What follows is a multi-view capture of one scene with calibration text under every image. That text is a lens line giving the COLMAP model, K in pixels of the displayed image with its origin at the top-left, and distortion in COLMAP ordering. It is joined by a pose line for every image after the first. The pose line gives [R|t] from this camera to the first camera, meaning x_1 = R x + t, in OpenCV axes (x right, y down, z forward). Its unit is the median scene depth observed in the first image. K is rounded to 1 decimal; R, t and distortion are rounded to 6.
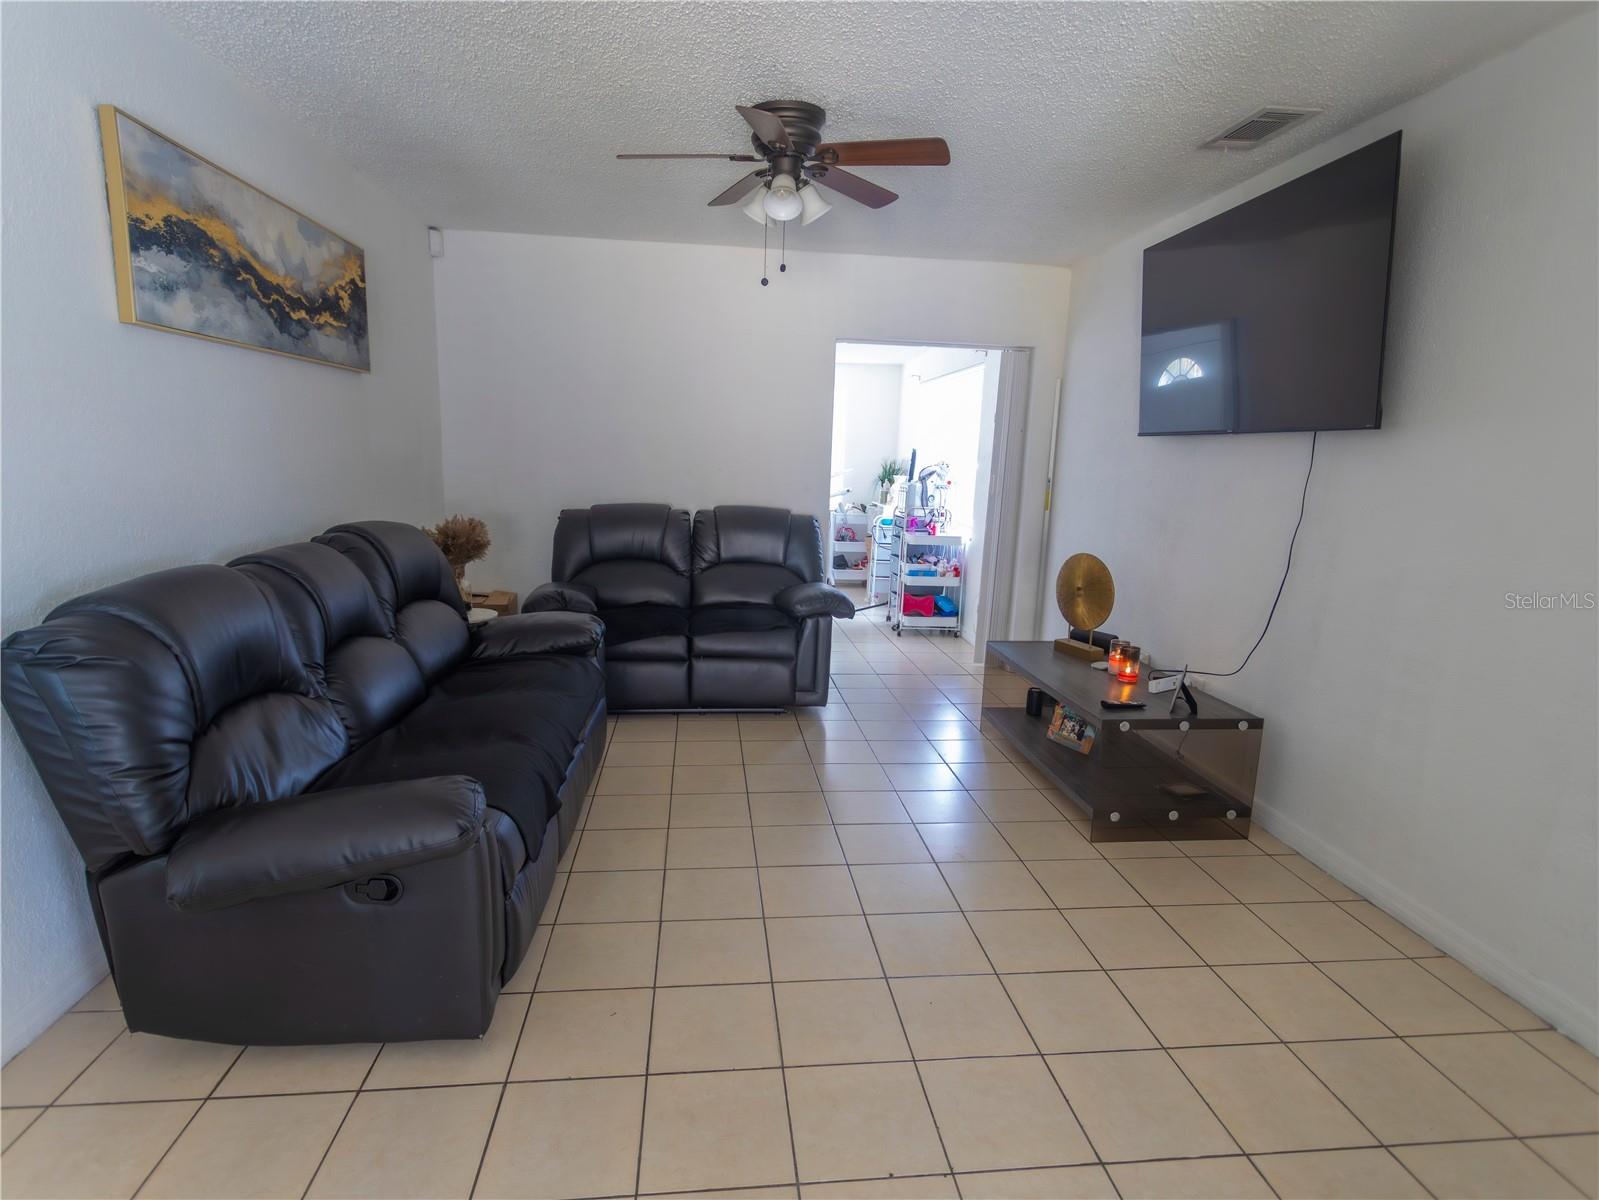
lens RADIAL K [[833.8, 0, 793.8], [0, 833.8, 609.8], [0, 0, 1]] dist [0.004020, 0.001404]
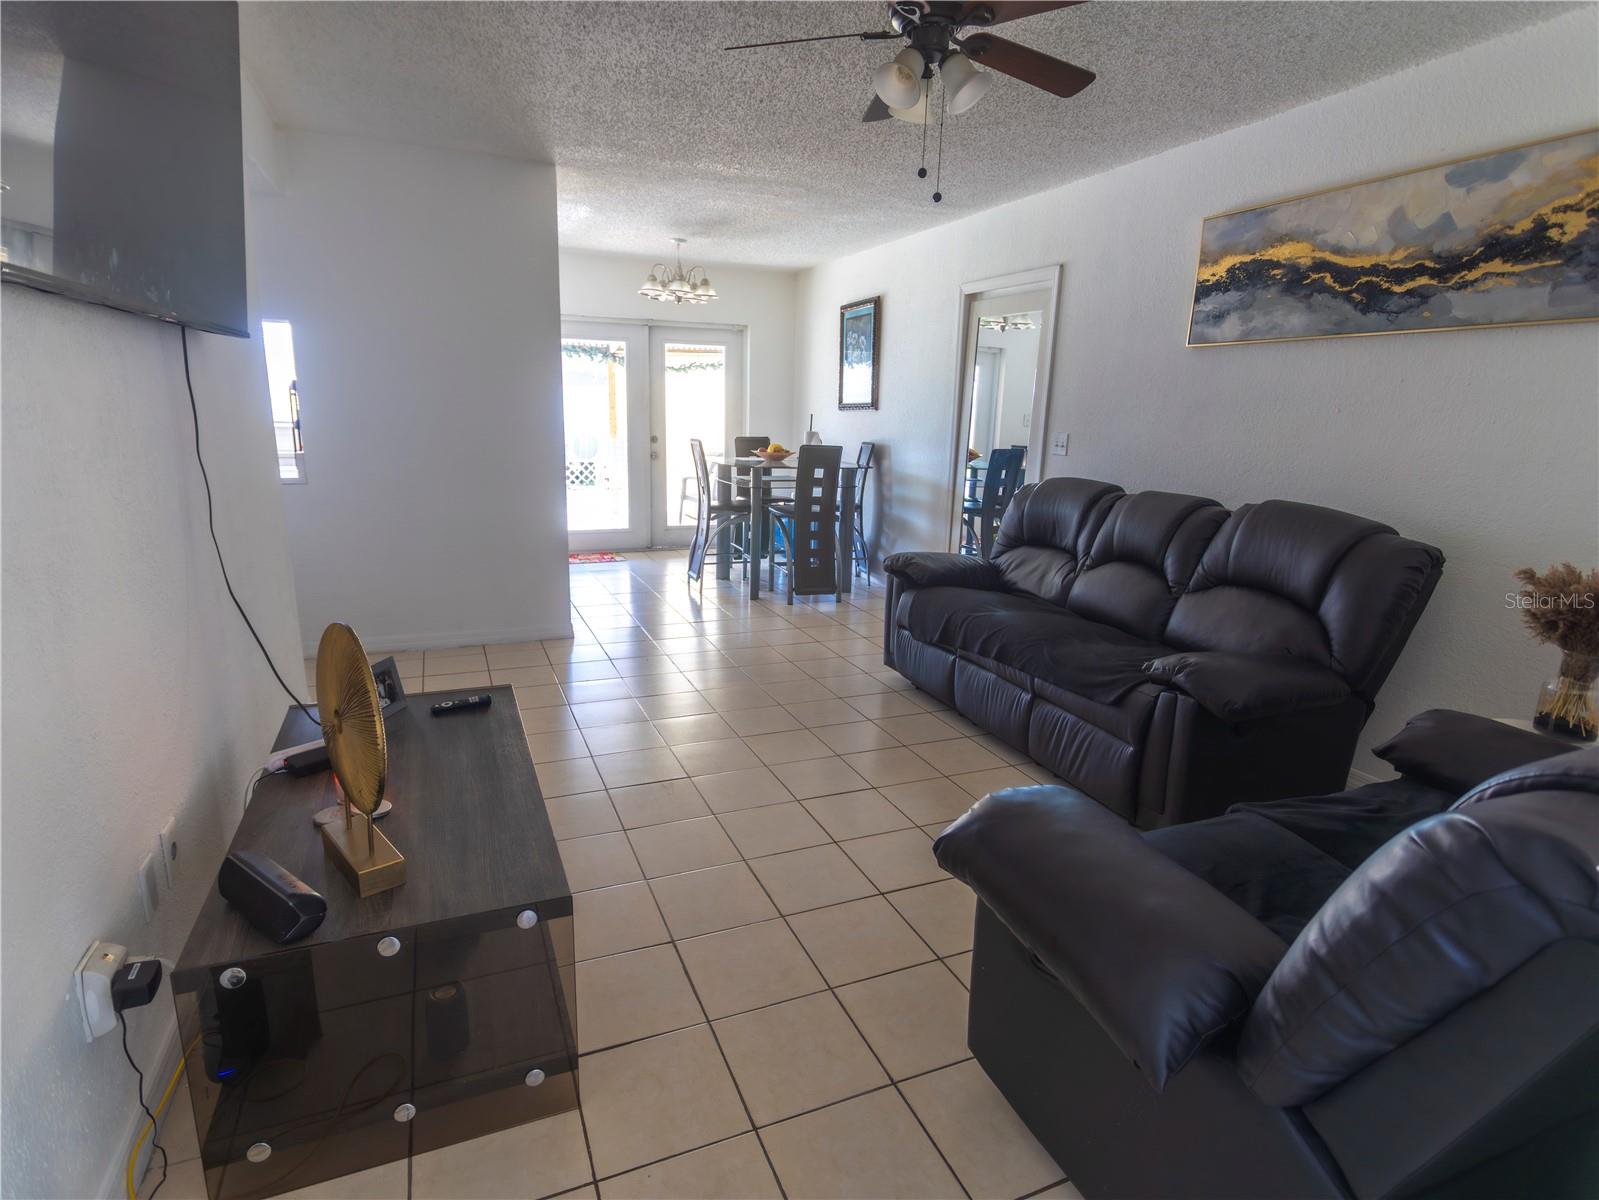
lens RADIAL K [[833.8, 0, 793.8], [0, 833.8, 609.8], [0, 0, 1]] dist [0.004020, 0.001404]
pose [[-0.957249, 0.011732, -0.289028, 0.405354], [-0.110991, 0.907802, 0.404447, -0.404419], [0.267125, 0.419236, -0.867690, 2.195470]]
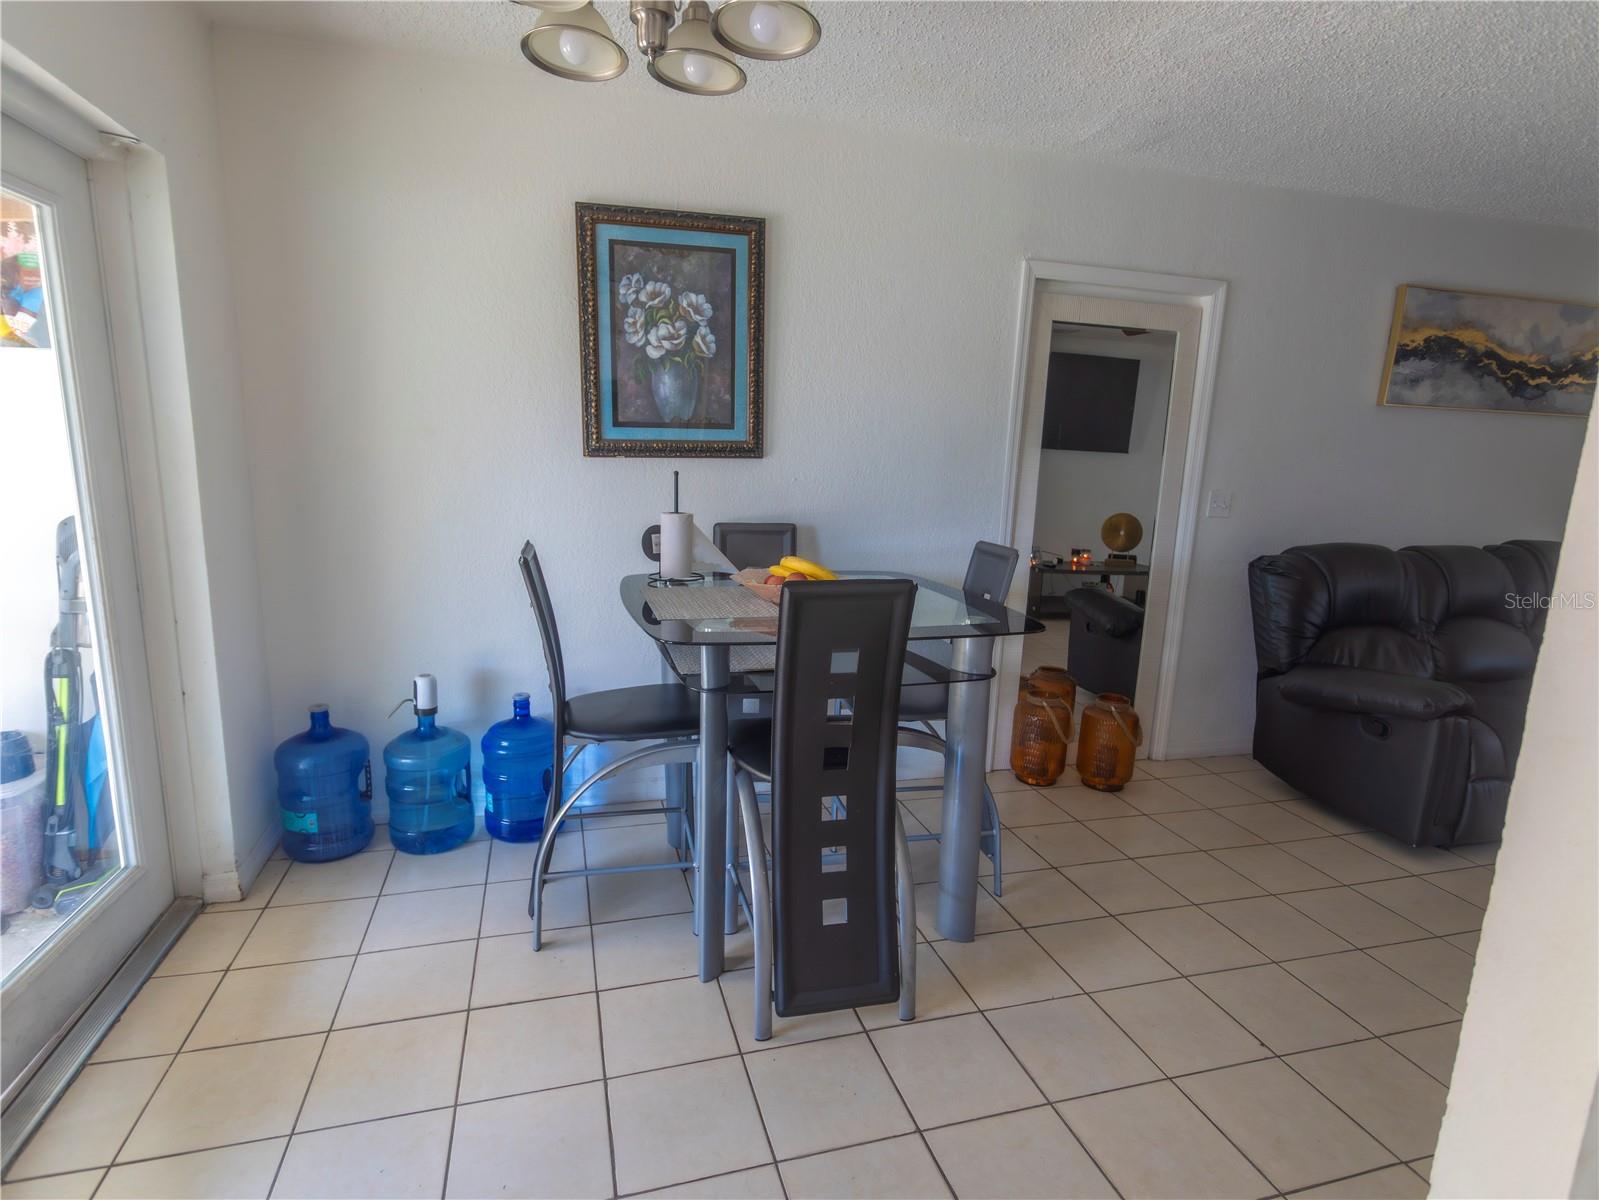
lens RADIAL K [[833.8, 0, 793.8], [0, 833.8, 609.8], [0, 0, 1]] dist [0.004020, 0.001404]
pose [[0.172265, 0.161847, -0.971664, 0.671958], [-0.217147, 0.968384, 0.122803, 0.107896], [0.960818, 0.189839, 0.201963, -0.396188]]
